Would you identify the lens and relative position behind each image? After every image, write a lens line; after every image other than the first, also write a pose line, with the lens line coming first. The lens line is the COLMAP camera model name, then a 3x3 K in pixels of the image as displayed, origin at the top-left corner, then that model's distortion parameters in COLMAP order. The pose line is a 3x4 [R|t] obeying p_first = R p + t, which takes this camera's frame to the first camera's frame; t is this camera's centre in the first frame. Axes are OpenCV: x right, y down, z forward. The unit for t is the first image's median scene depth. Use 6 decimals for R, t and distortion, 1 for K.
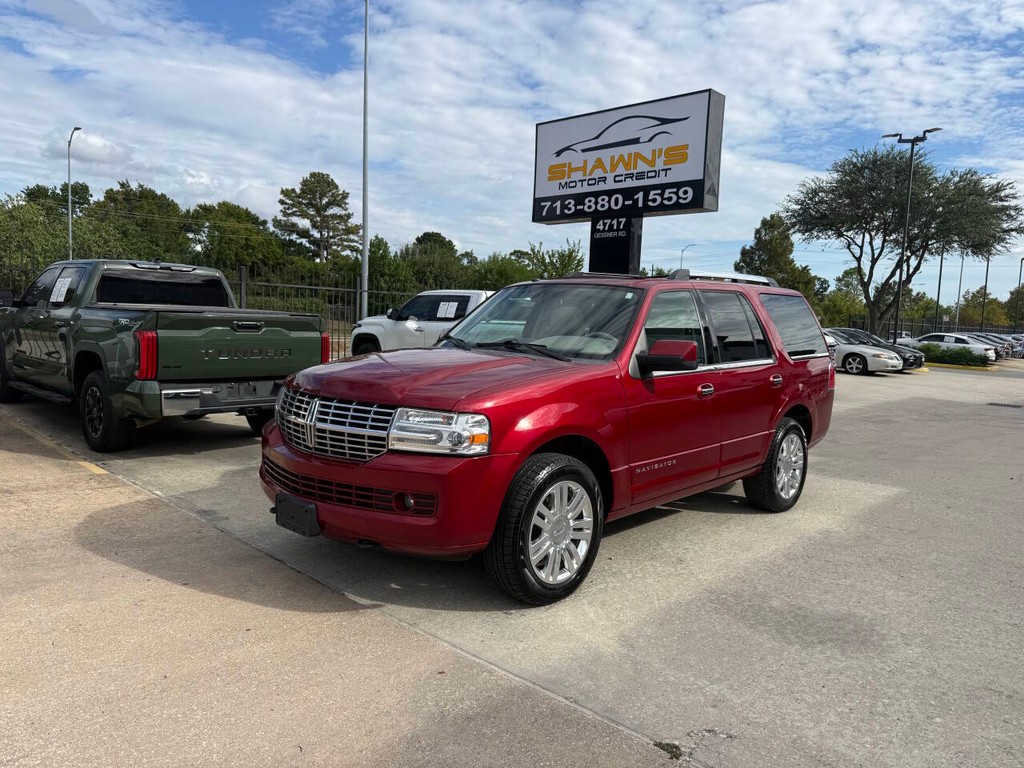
lens RADIAL K [[722.9, 0, 505.9], [0, 722.9, 379.4], [0, 0, 1]] dist [0.043405, -0.049821]
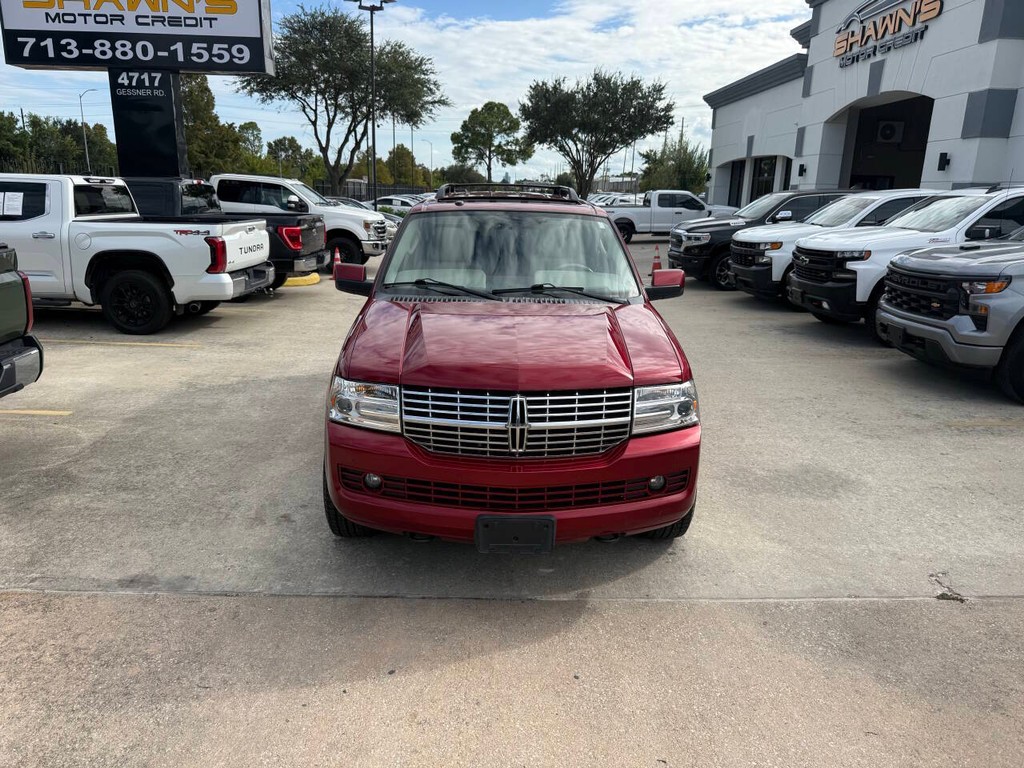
lens RADIAL K [[722.9, 0, 508.5], [0, 722.9, 388.4], [0, 0, 1]] dist [0.043405, -0.049821]
pose [[0.711245, -0.204984, 0.672393, -0.281218], [0.065218, 0.971655, 0.227230, -0.057482], [-0.699912, -0.117764, 0.704453, 0.150758]]
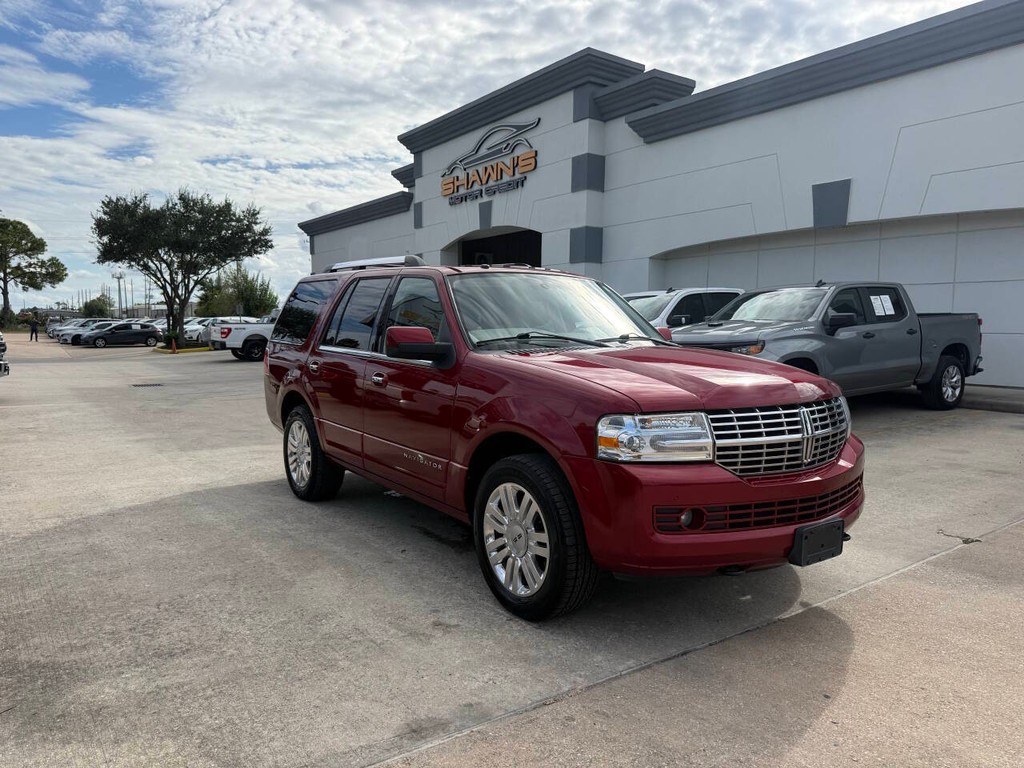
lens RADIAL K [[722.9, 0, 517.2], [0, 722.9, 385.0], [0, 0, 1]] dist [0.043405, -0.049821]
pose [[0.183651, -0.114926, 0.976250, -0.406220], [0.084665, 0.991301, 0.100771, -0.040631], [-0.979339, 0.064148, 0.191783, 0.402620]]
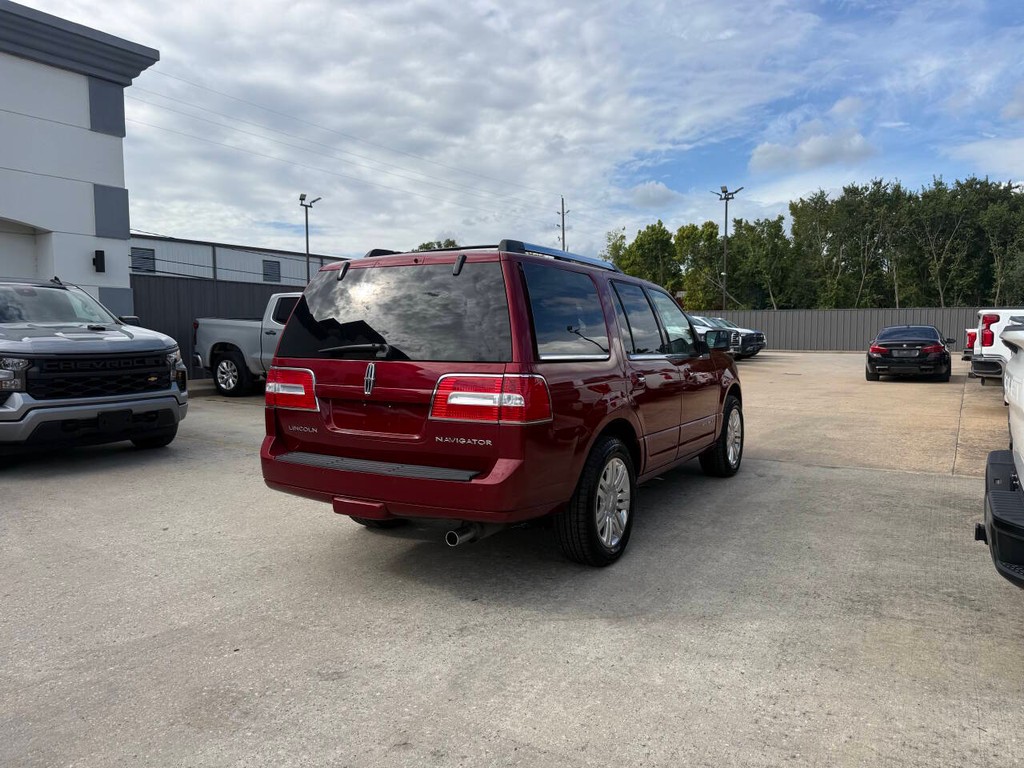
lens RADIAL K [[713.6, 0, 492.0], [0, 713.6, 370.3], [0, 0, 1]] dist [0.040174, -0.041838]
pose [[-0.983872, -0.021392, -0.177590, 0.226757], [-0.046859, 0.988975, 0.140471, -0.079342], [0.172627, 0.146527, -0.974028, 1.062884]]
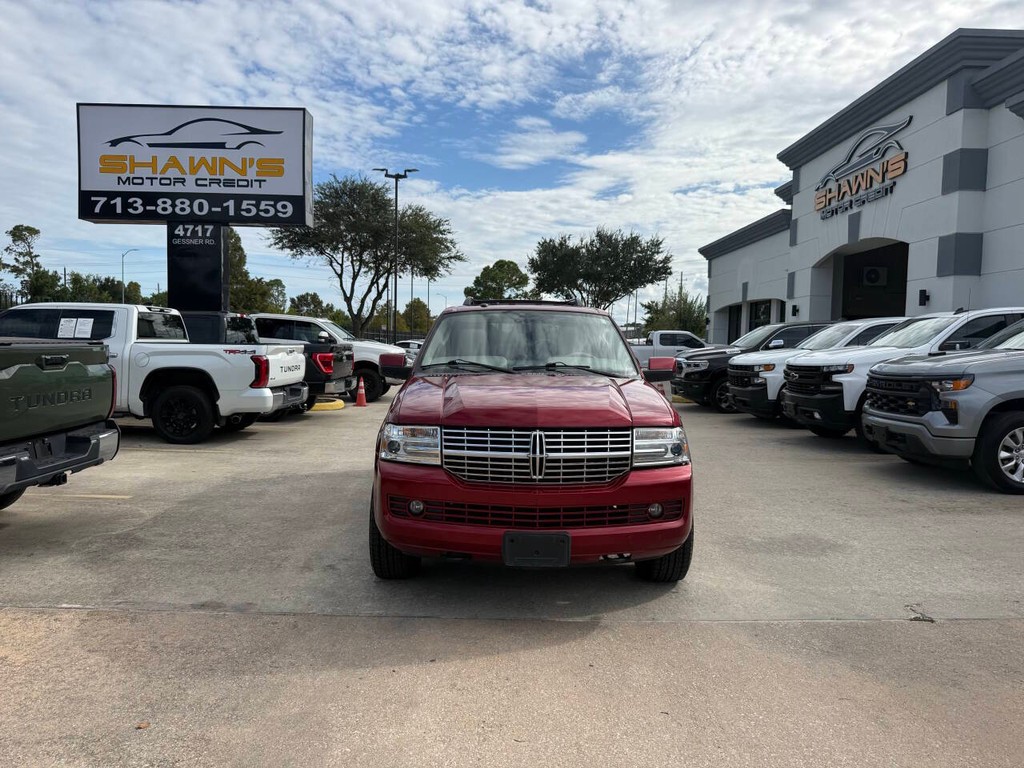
lens RADIAL K [[722.9, 0, 506.0], [0, 722.9, 385.0], [0, 0, 1]] dist [0.043405, -0.049821]
pose [[0.722488, -0.067204, 0.688110, -0.336523], [0.070351, 0.997245, 0.023529, -0.021776], [-0.687795, 0.031410, 0.725225, 0.105942]]
